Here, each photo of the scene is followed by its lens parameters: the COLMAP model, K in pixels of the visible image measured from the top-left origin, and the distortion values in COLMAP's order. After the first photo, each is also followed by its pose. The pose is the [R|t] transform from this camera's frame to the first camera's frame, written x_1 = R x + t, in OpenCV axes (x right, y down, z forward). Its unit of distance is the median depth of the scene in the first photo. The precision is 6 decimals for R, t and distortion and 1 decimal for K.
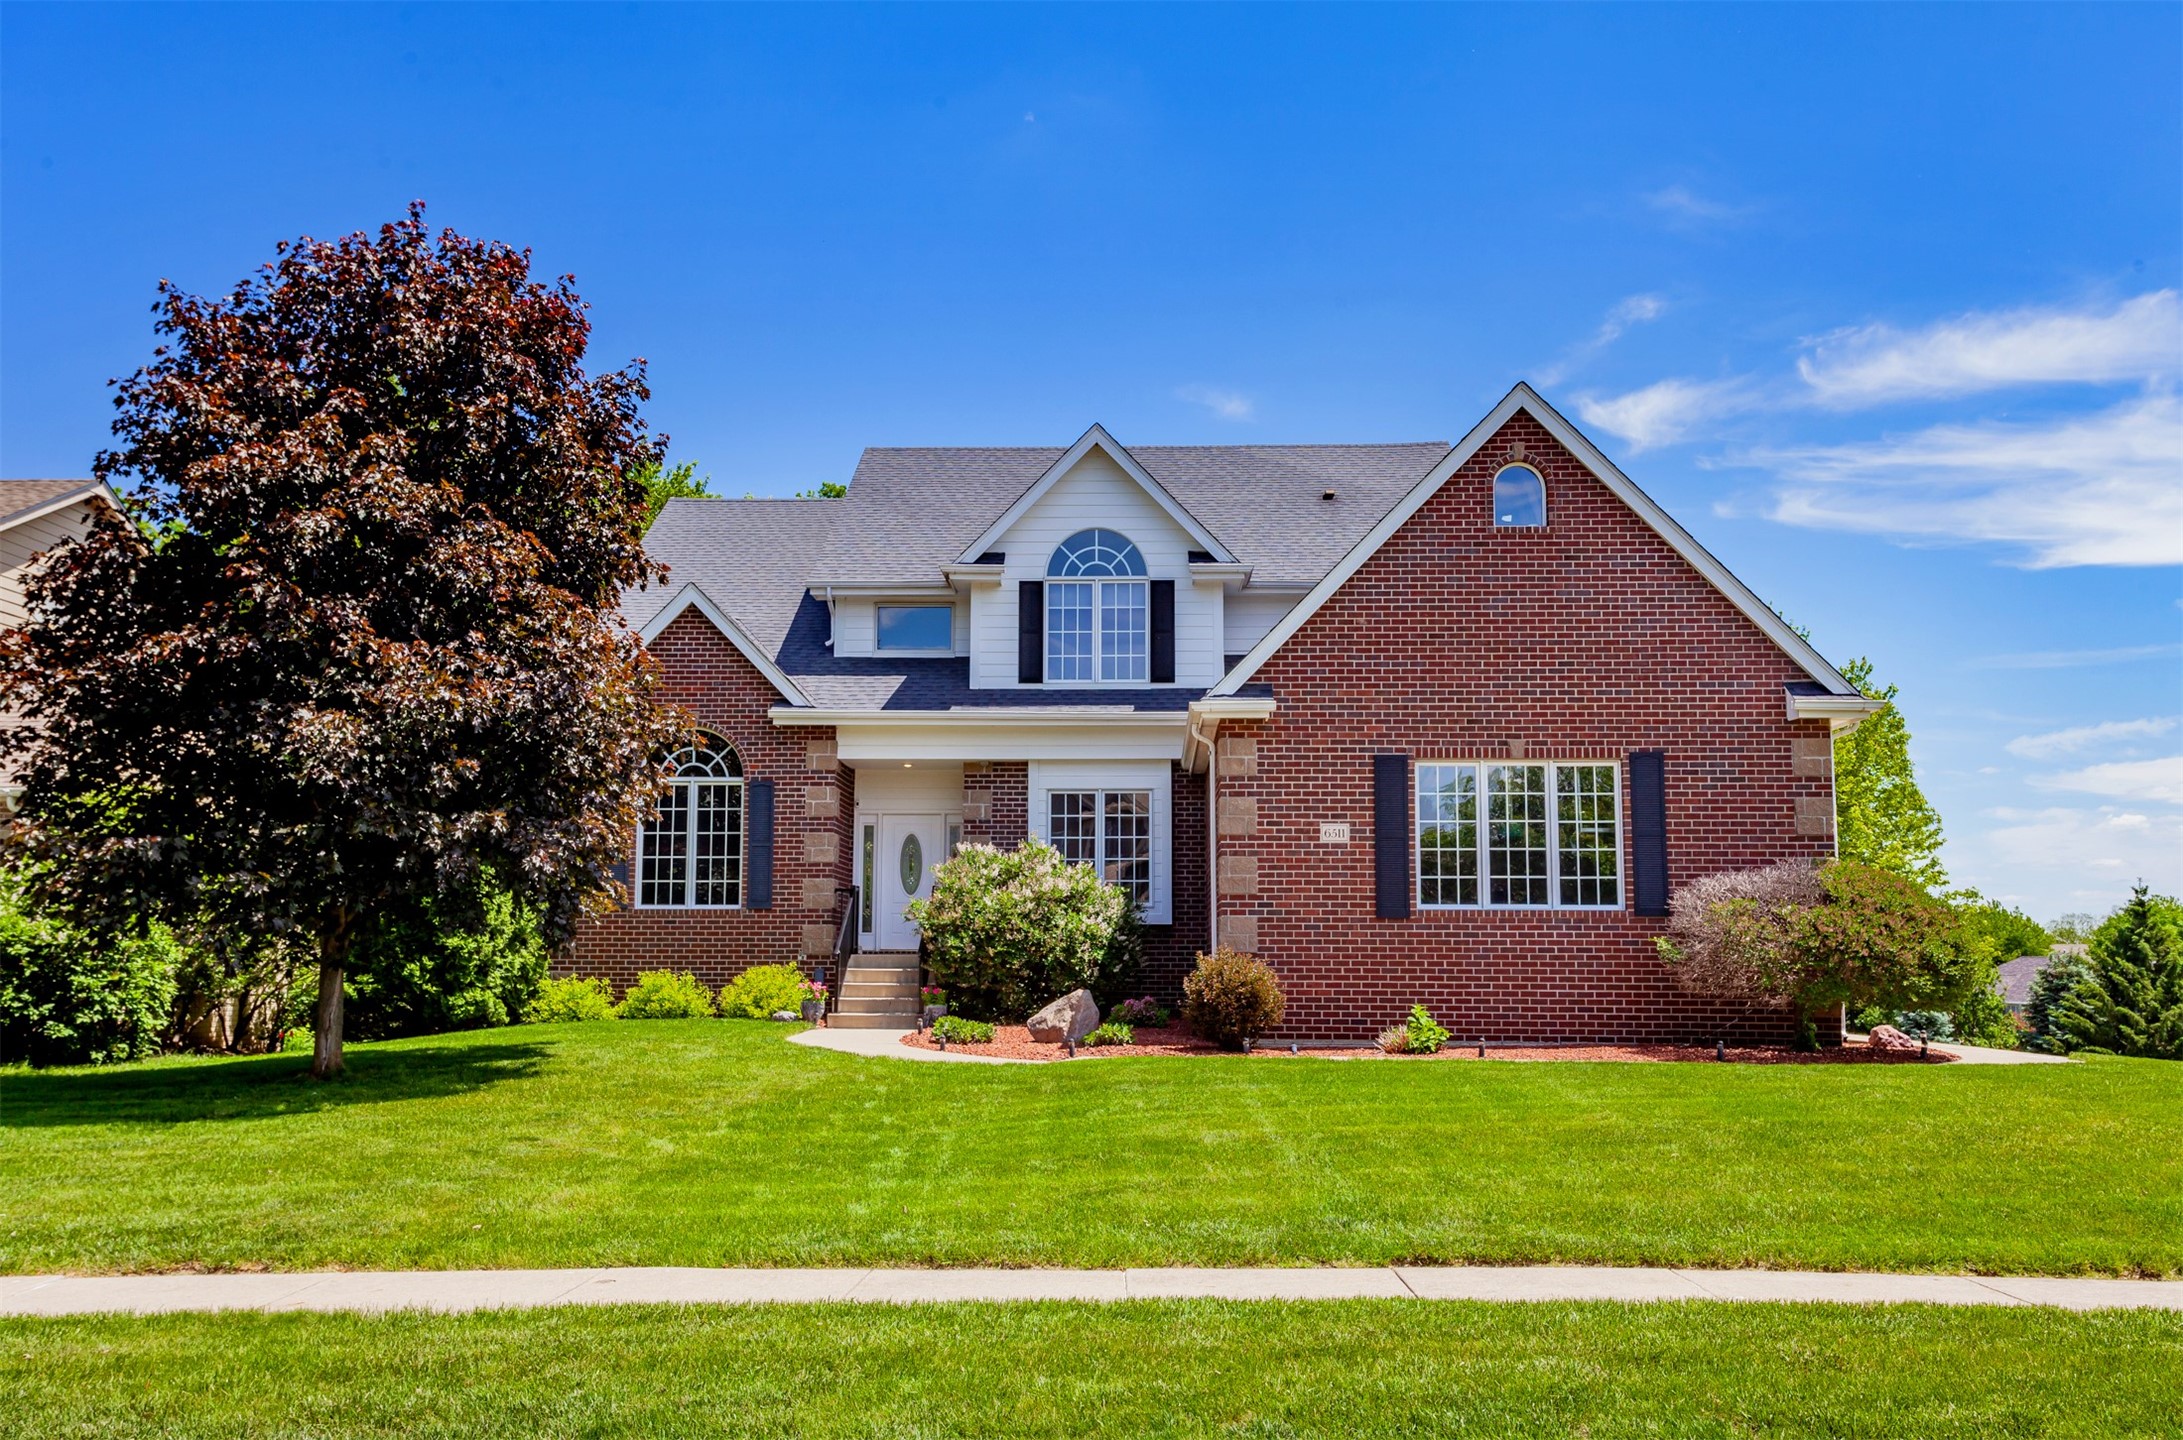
lens RADIAL K [[1912.6, 0, 1091.5], [0, 1912.6, 720.0], [0, 0, 1]] dist [0.042836, 0.000271]
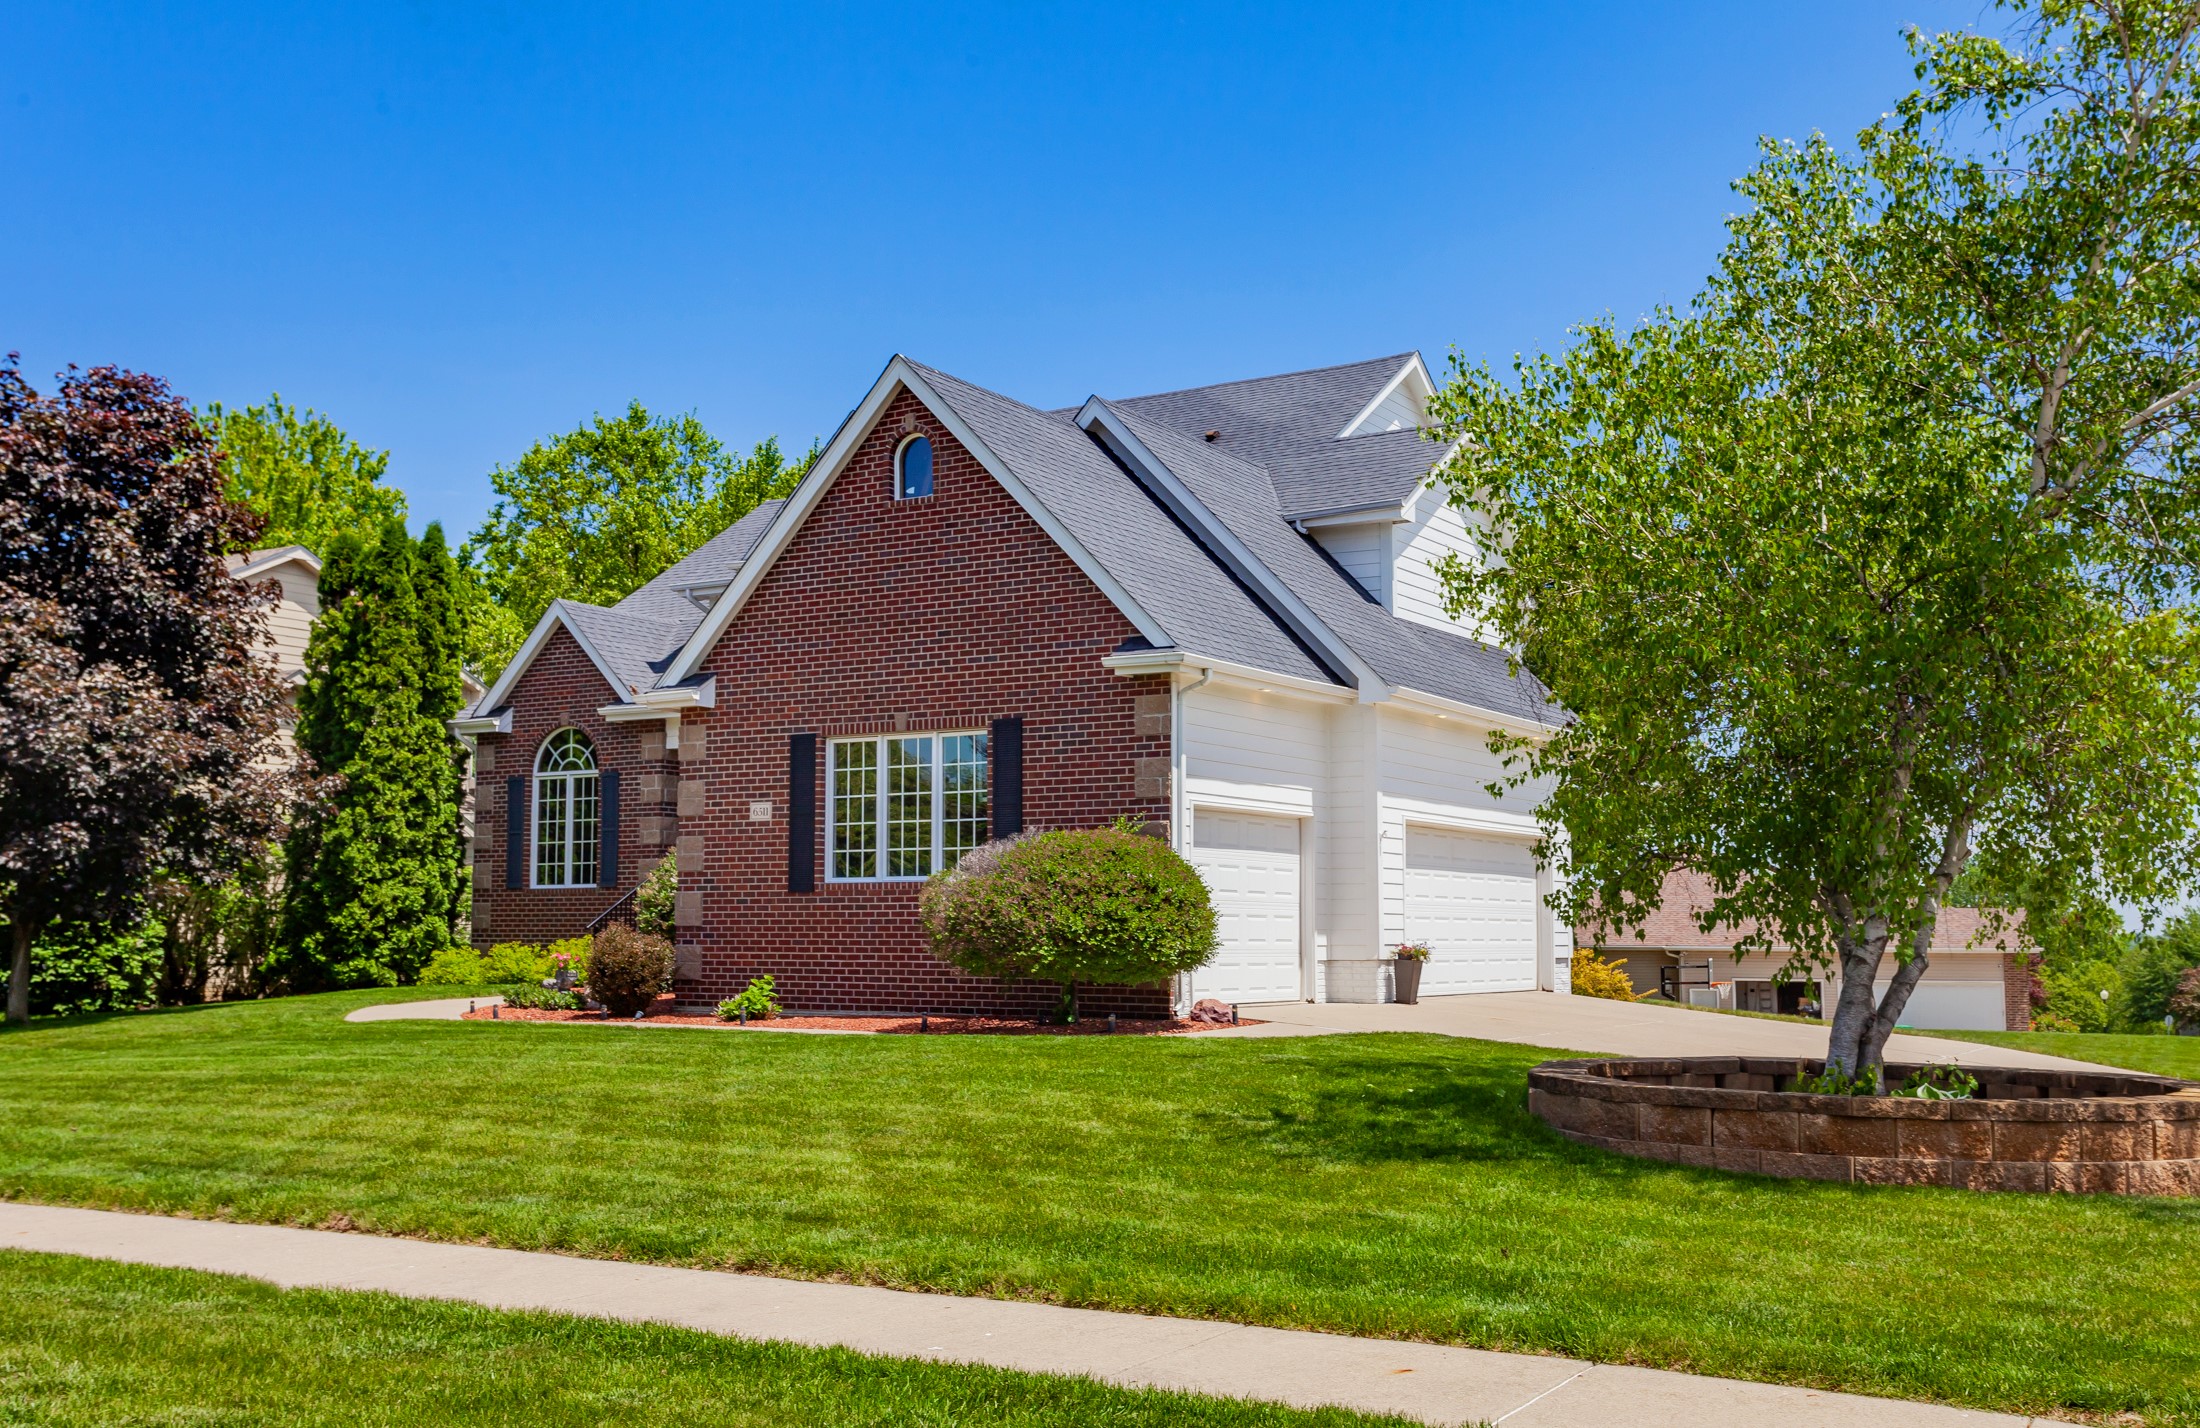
lens RADIAL K [[2139.2, 0, 1100.0], [0, 2139.2, 714.0], [0, 0, 1]] dist [-0.005835, -0.003503]
pose [[0.879291, -0.053723, -0.473245, 0.842945], [0.065549, 0.997813, 0.008518, 0.008096], [0.471753, -0.038511, 0.880890, 0.060304]]
